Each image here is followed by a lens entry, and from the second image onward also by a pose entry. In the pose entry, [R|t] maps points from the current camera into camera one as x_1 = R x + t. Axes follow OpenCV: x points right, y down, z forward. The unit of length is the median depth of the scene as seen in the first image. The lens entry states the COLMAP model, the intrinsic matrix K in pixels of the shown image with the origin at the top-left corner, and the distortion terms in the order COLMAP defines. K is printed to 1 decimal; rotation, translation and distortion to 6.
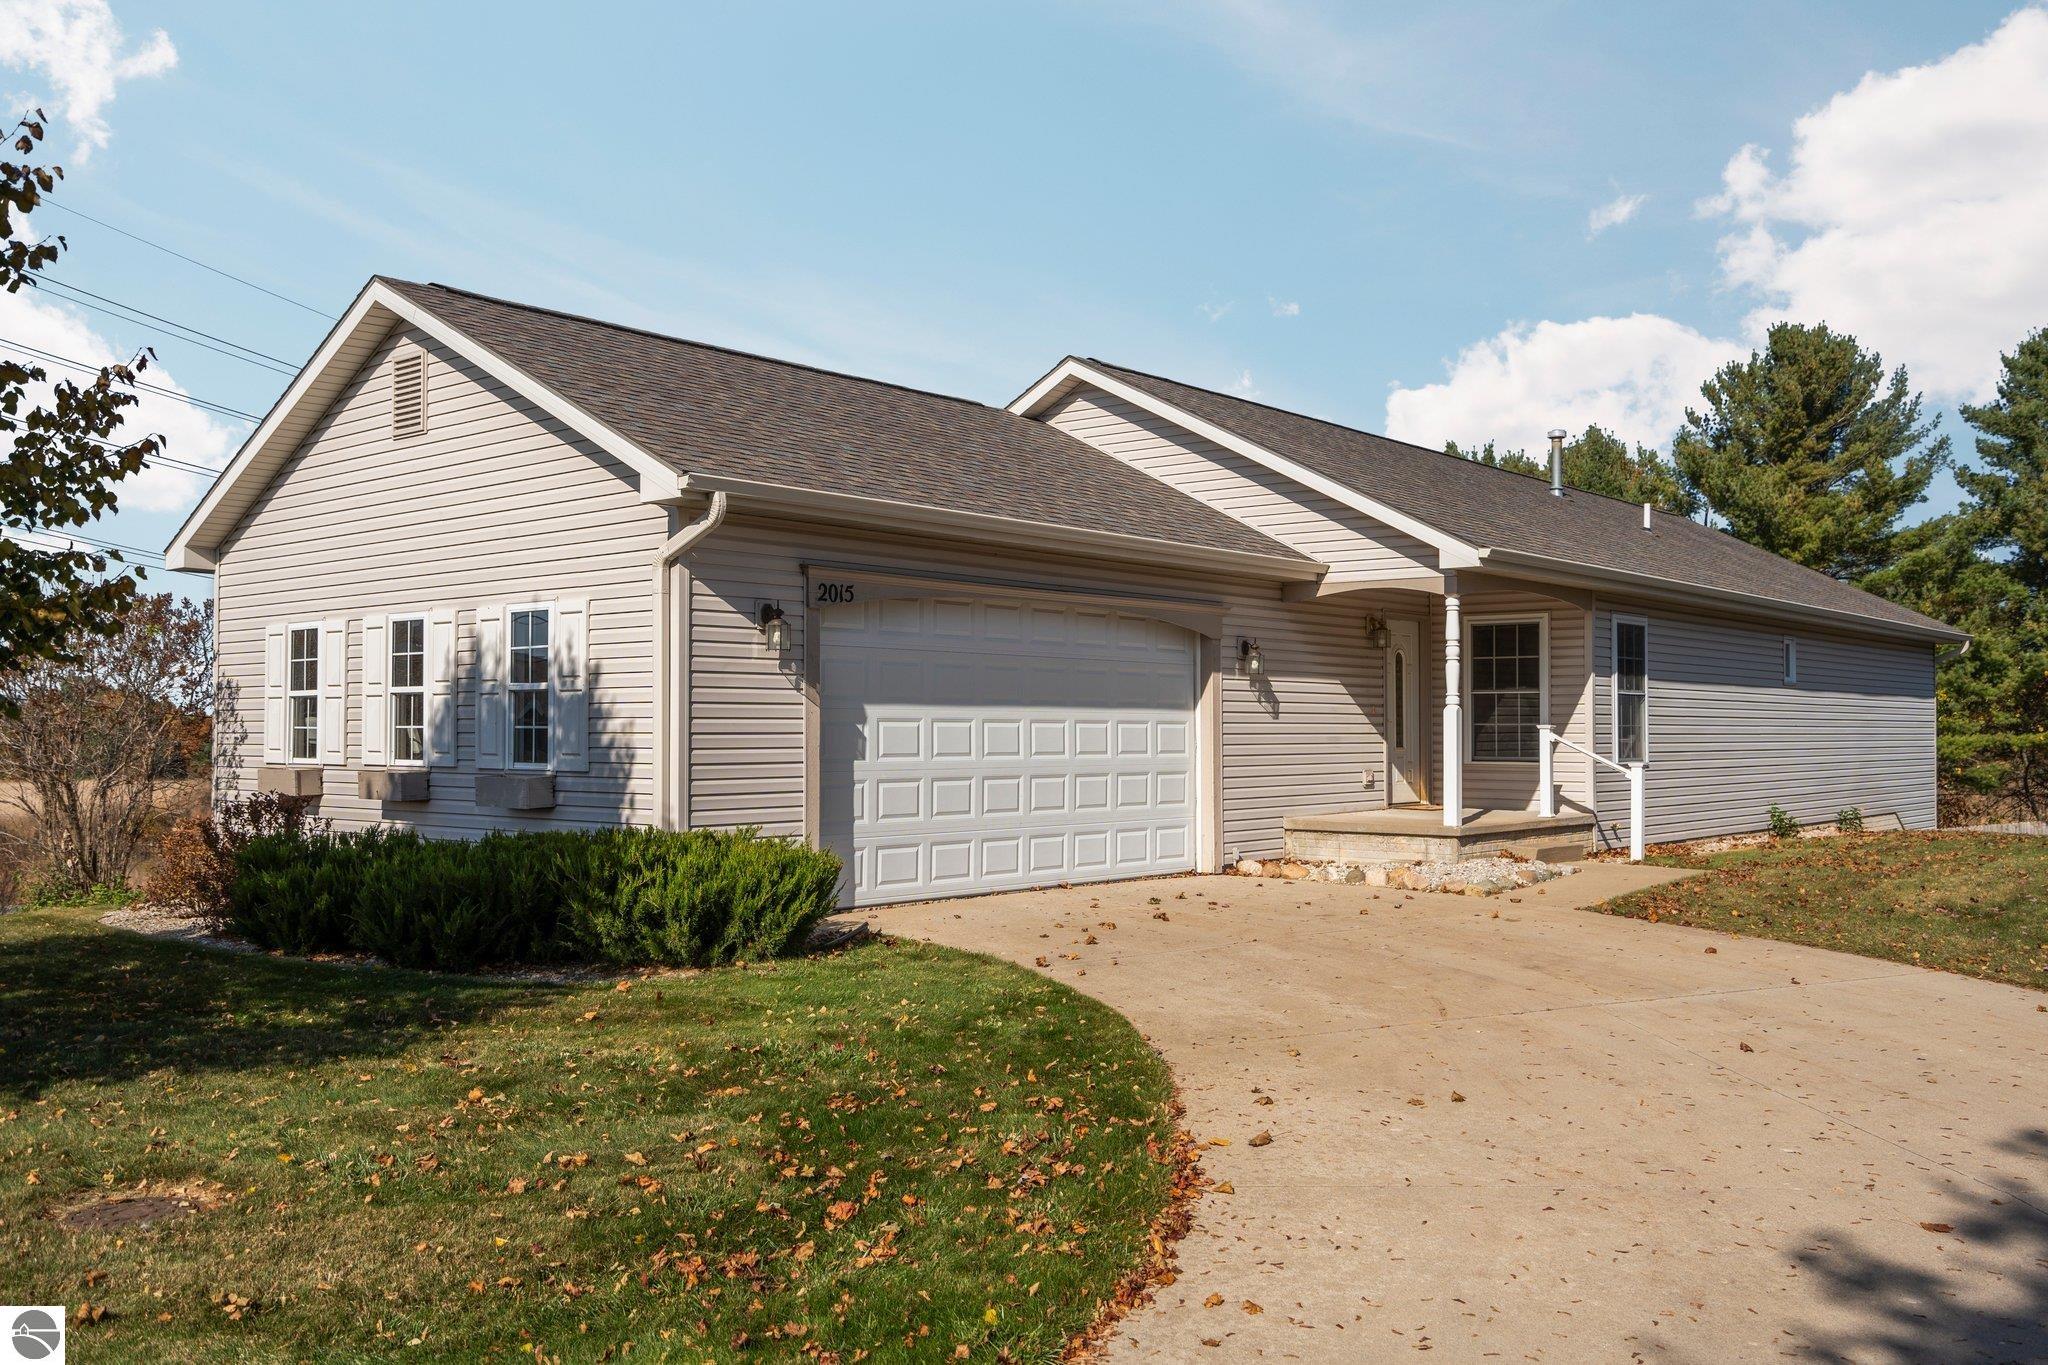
lens RADIAL K [[1704.5, 0, 1024.5], [0, 1704.5, 650.6], [0, 0, 1]] dist [0.016606, -0.007429]
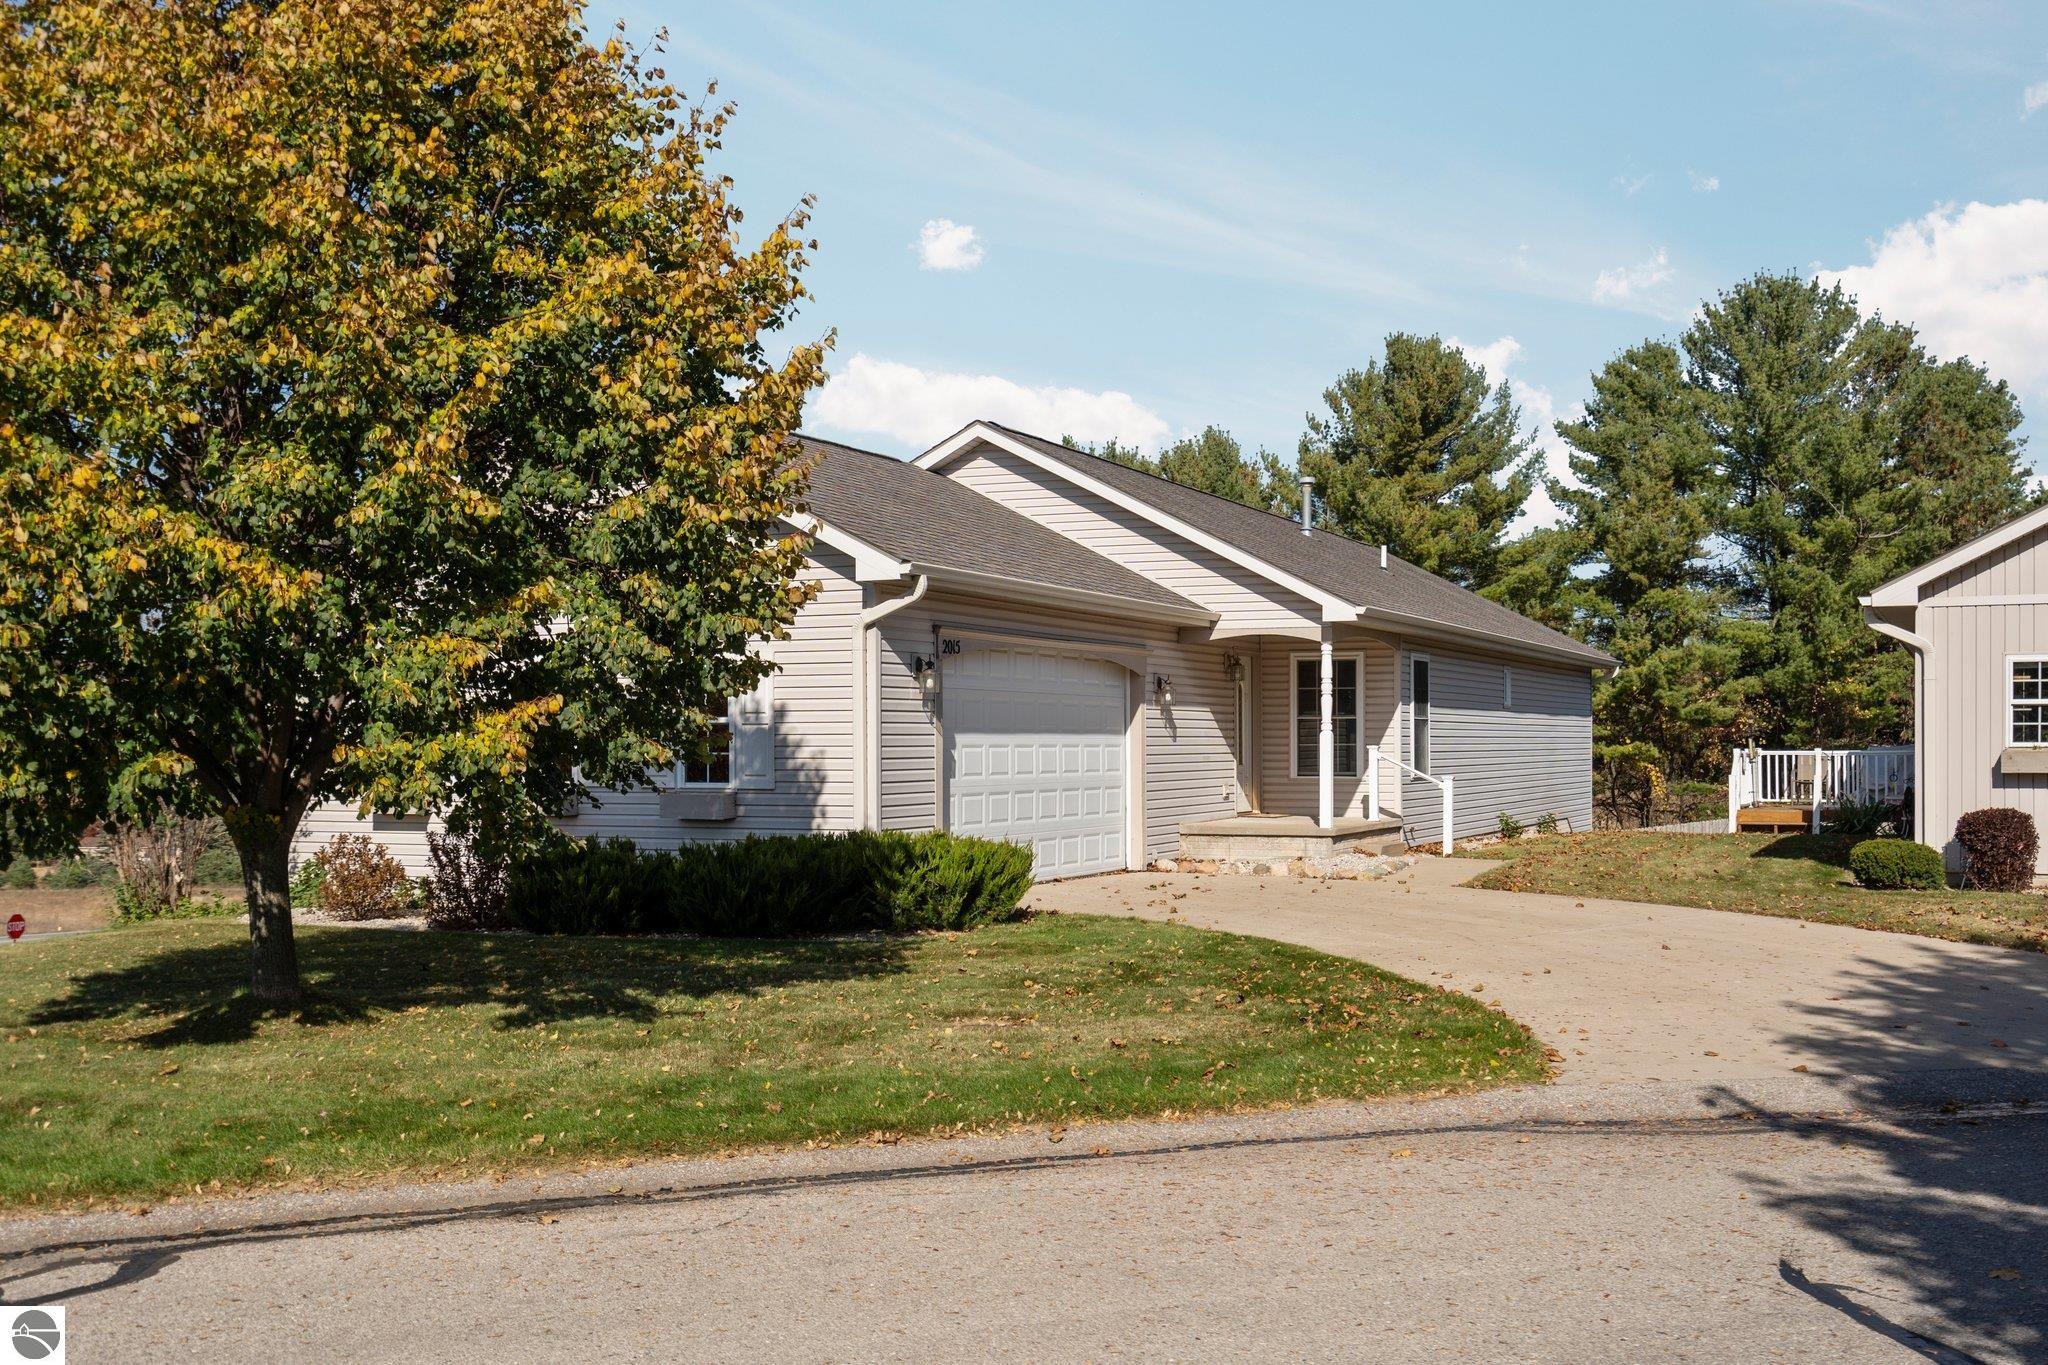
lens RADIAL K [[2098.9, 0, 1024.0], [0, 2098.9, 682.5], [0, 0, 1]] dist [-0.002282, -0.003809]
pose [[0.959668, 0.004395, 0.281101, -0.356953], [-0.009517, 0.999813, 0.016858, -0.024564], [-0.280974, -0.018853, 0.959530, -0.368209]]
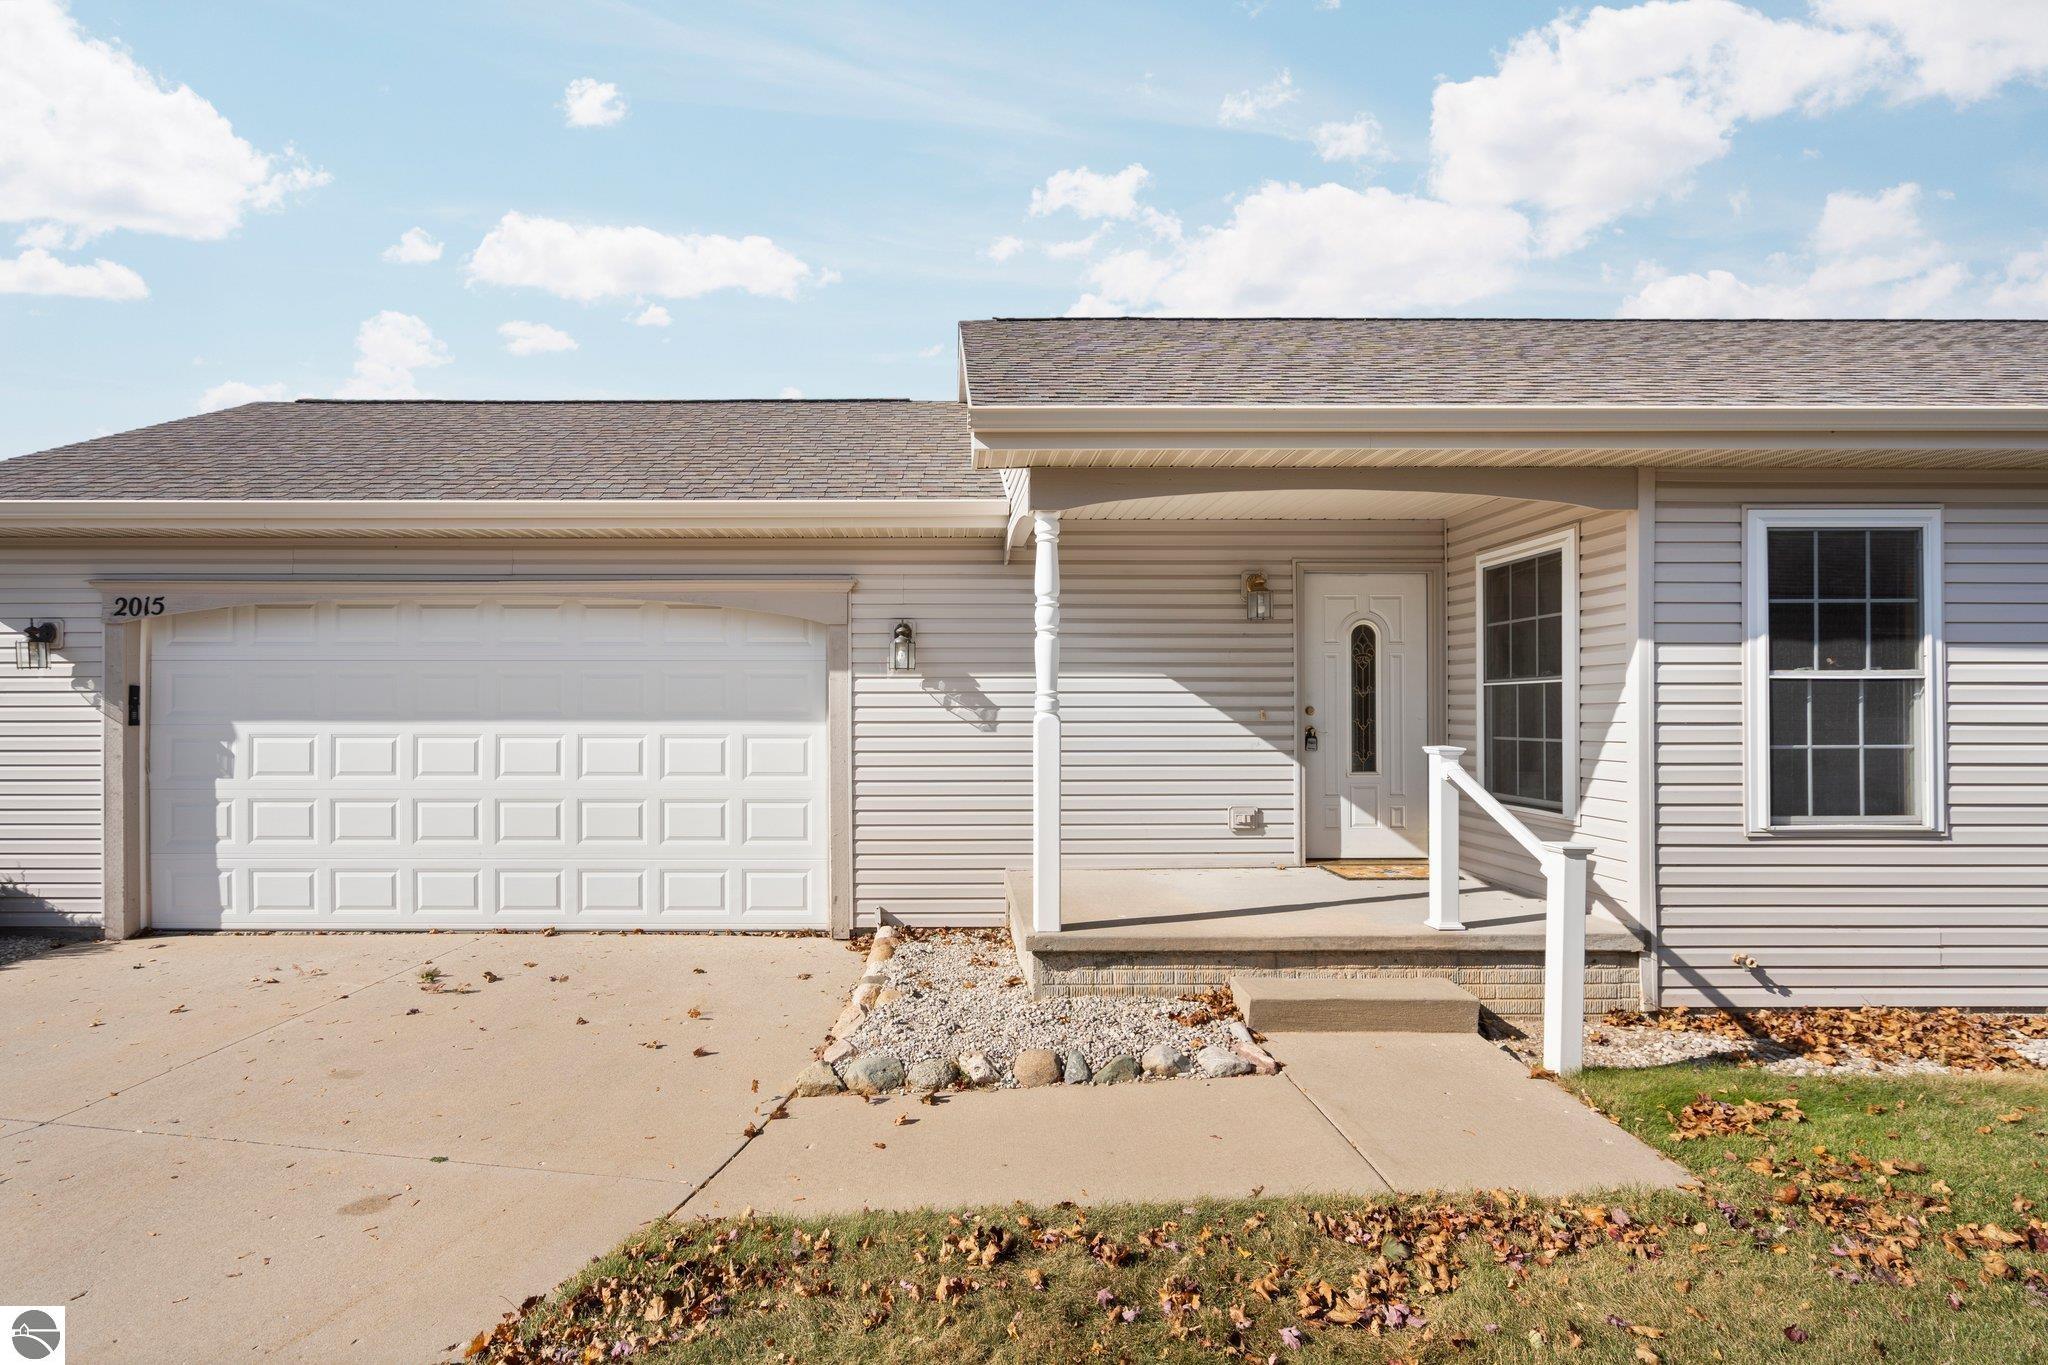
lens RADIAL K [[983.1, 0, 943.1], [0, 983.1, 701.0], [0, 0, 1]] dist [-0.001072, -0.000221]
pose [[0.651956, -0.010807, -0.758180, 0.433524], [0.036753, 0.999174, 0.017362, 0.019293], [0.757365, -0.039185, 0.651814, 0.700557]]
